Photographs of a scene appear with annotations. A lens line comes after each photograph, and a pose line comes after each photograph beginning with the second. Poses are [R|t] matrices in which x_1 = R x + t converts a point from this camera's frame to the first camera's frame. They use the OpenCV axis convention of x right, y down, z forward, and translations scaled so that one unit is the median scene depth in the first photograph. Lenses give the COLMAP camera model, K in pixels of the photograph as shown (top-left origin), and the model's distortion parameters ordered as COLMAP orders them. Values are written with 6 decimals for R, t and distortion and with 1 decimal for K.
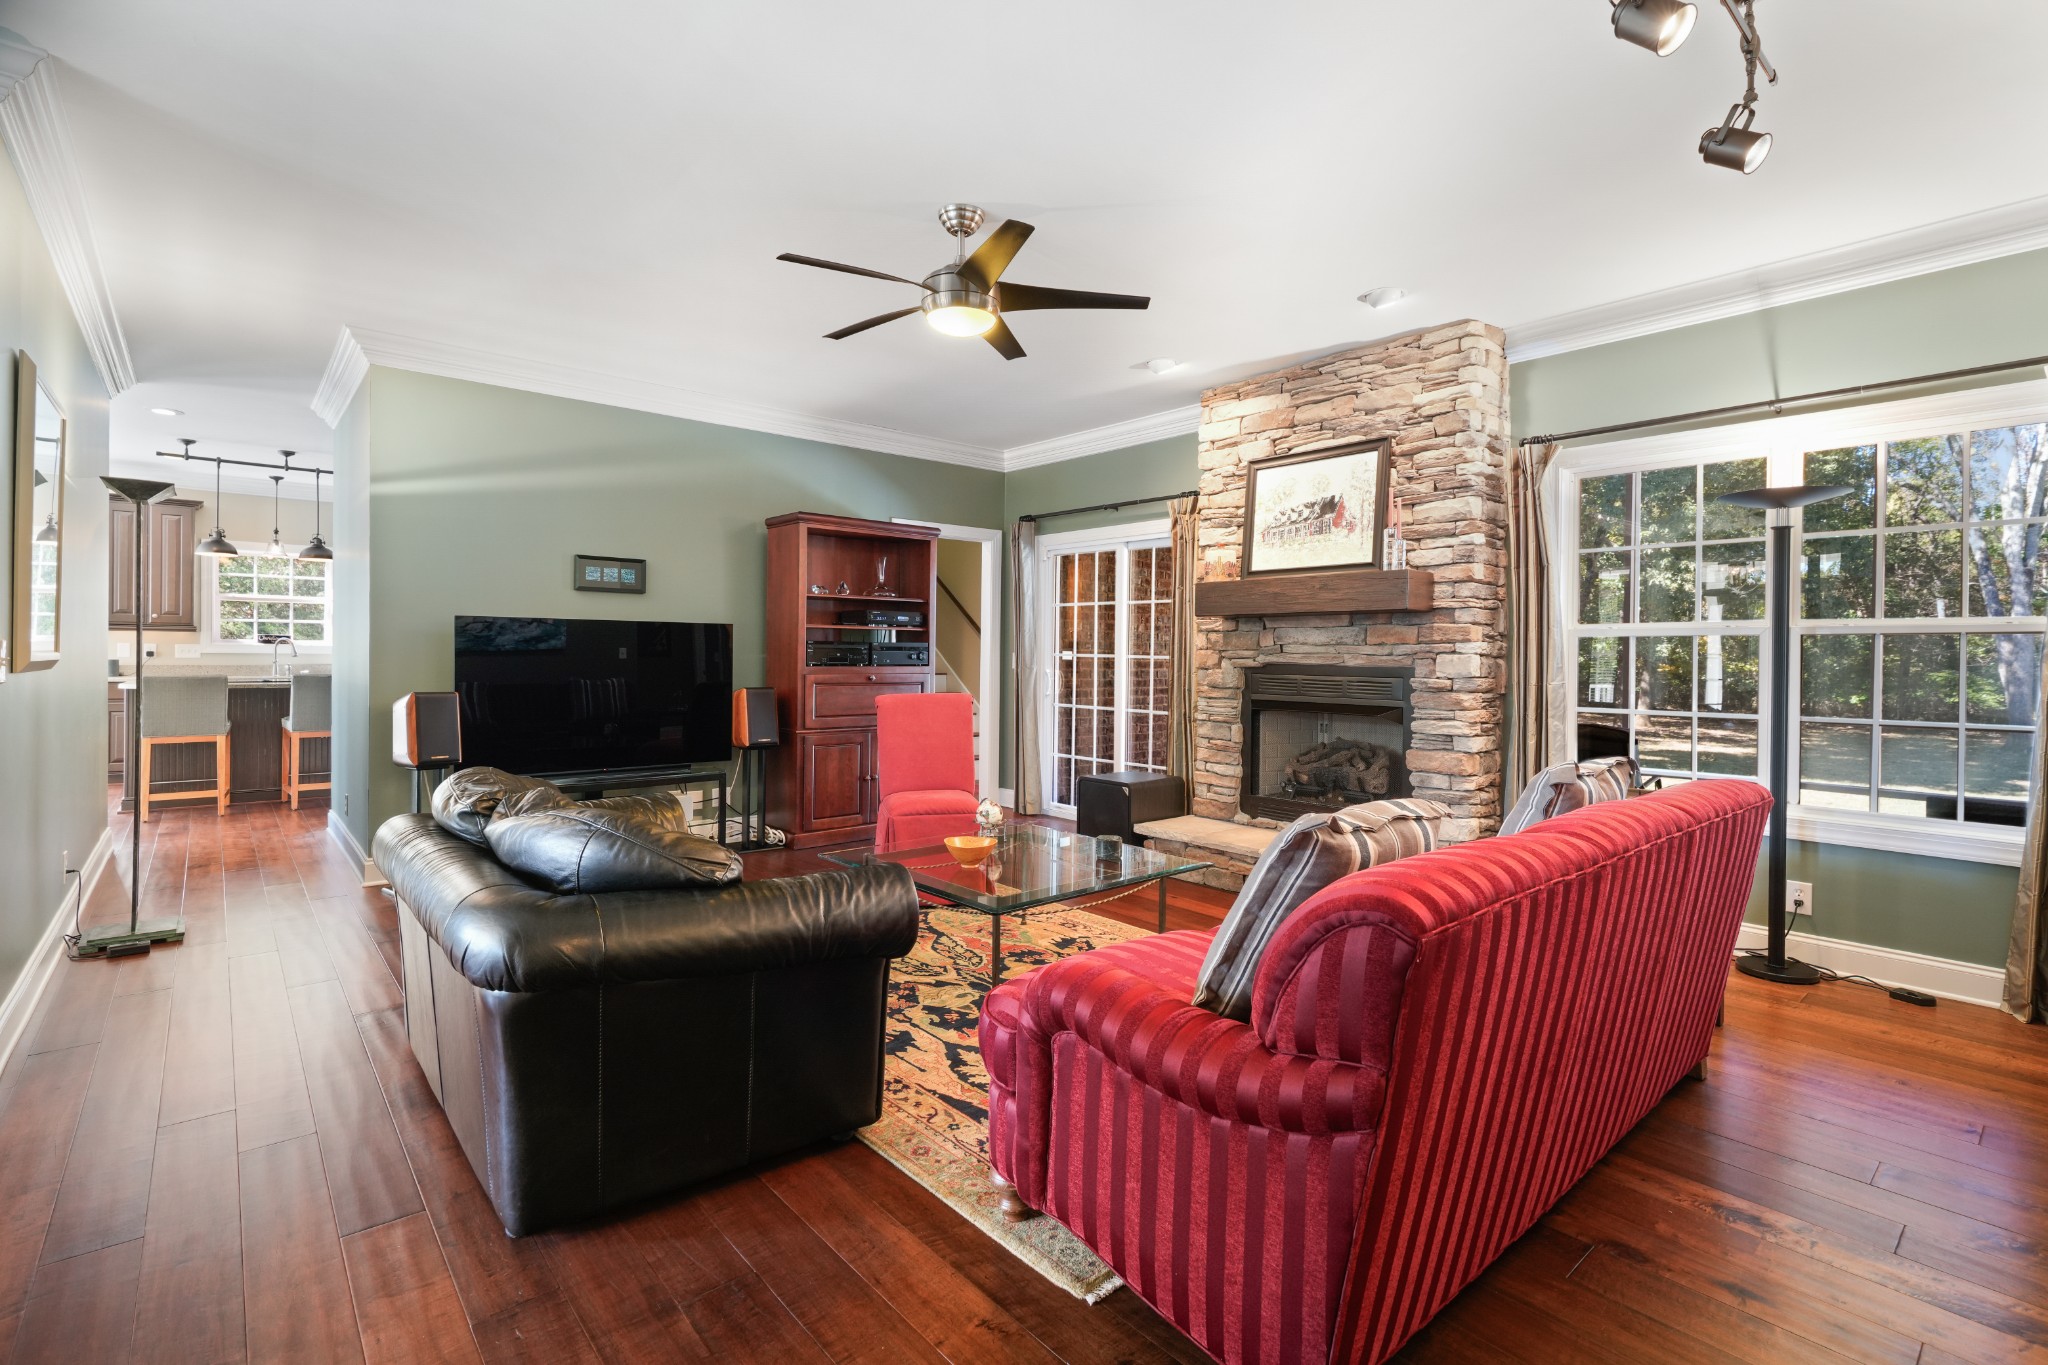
lens RADIAL K [[942.4, 0, 1030.3], [0, 942.4, 662.7], [0, 0, 1]] dist [0.001333, -0.001137]
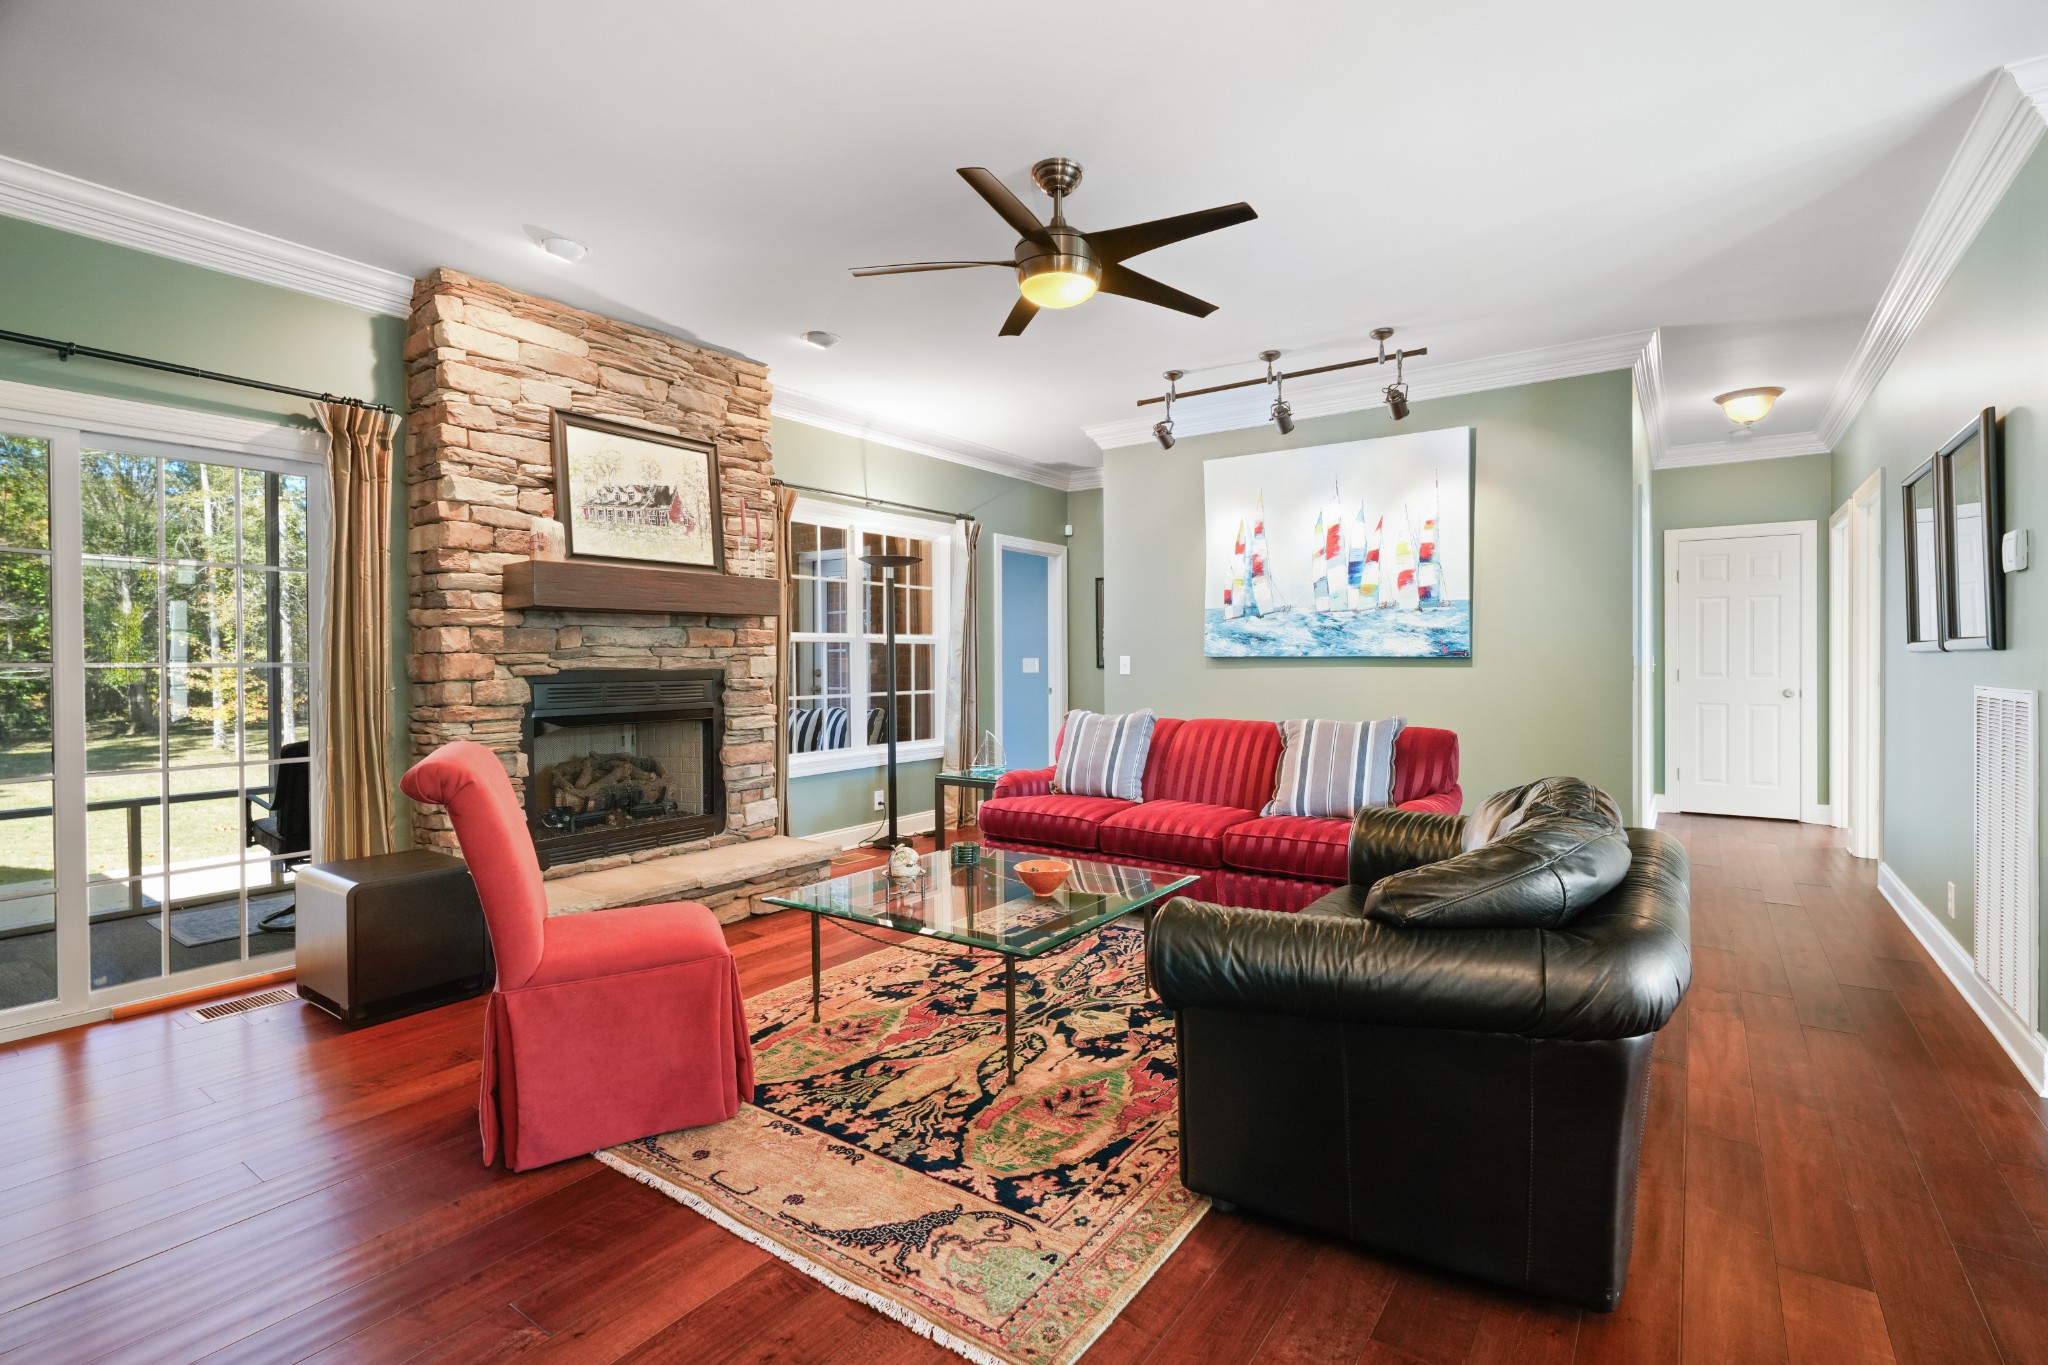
lens RADIAL K [[942.4, 0, 1031.9], [0, 942.4, 670.8], [0, 0, 1]] dist [0.001333, -0.001137]
pose [[-0.240707, -0.021116, 0.970368, -0.678072], [0.012863, 0.999606, 0.024943, -0.014503], [-0.970512, 0.018486, -0.240341, 0.891208]]
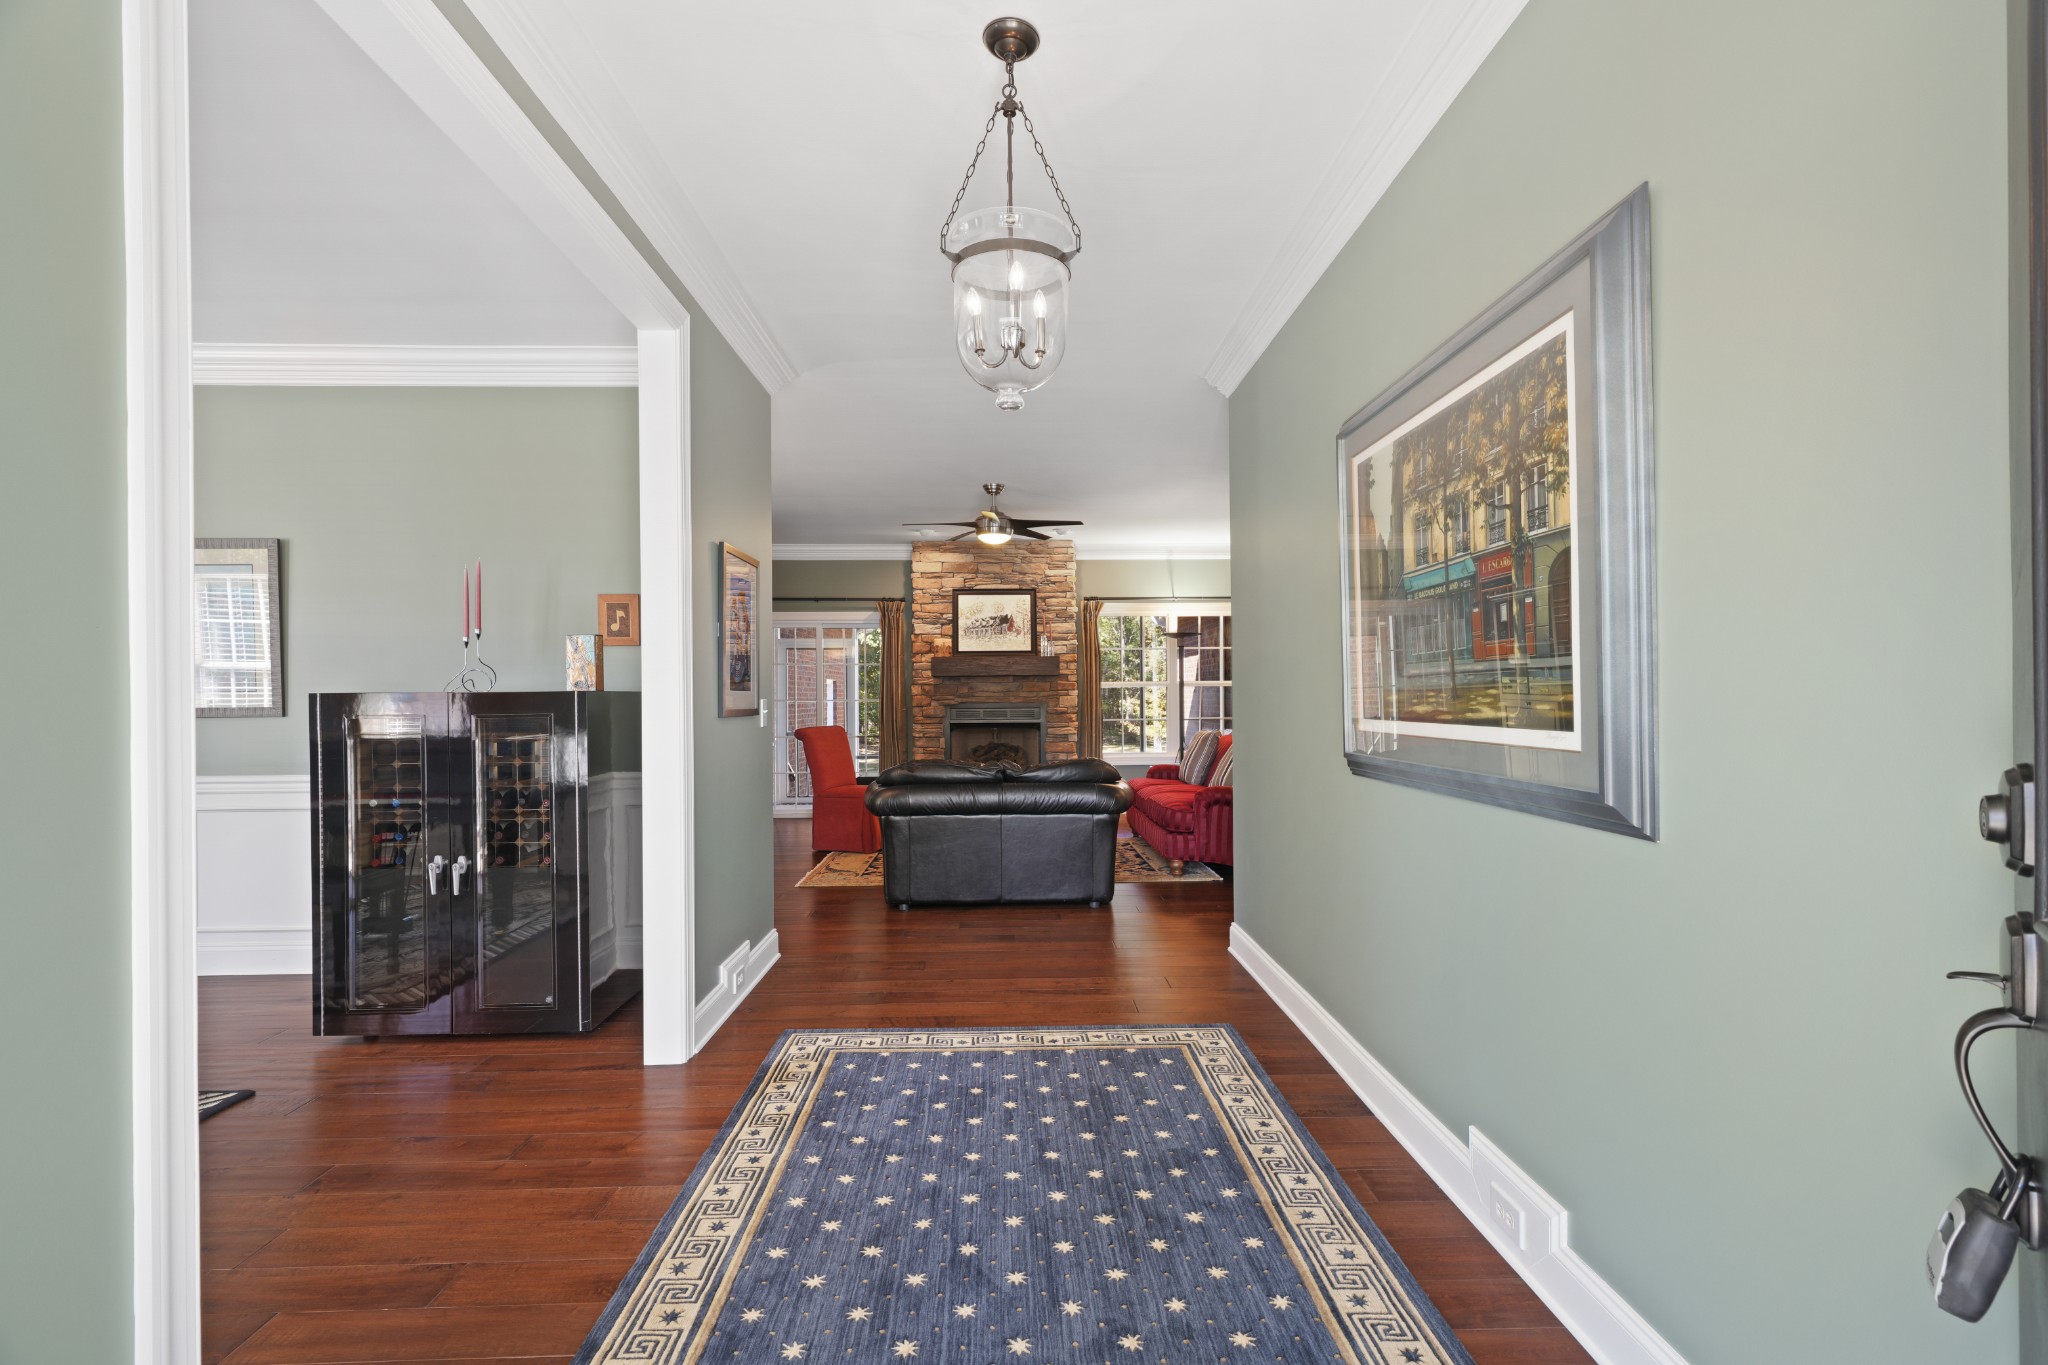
lens RADIAL K [[942.4, 0, 1020.1], [0, 942.4, 689.8], [0, 0, 1]] dist [0.001333, -0.001137]
pose [[0.638530, -0.011231, 0.769515, -1.165422], [0.021150, 0.999772, -0.002959, -0.017561], [-0.769306, 0.018165, 0.638622, -0.253600]]
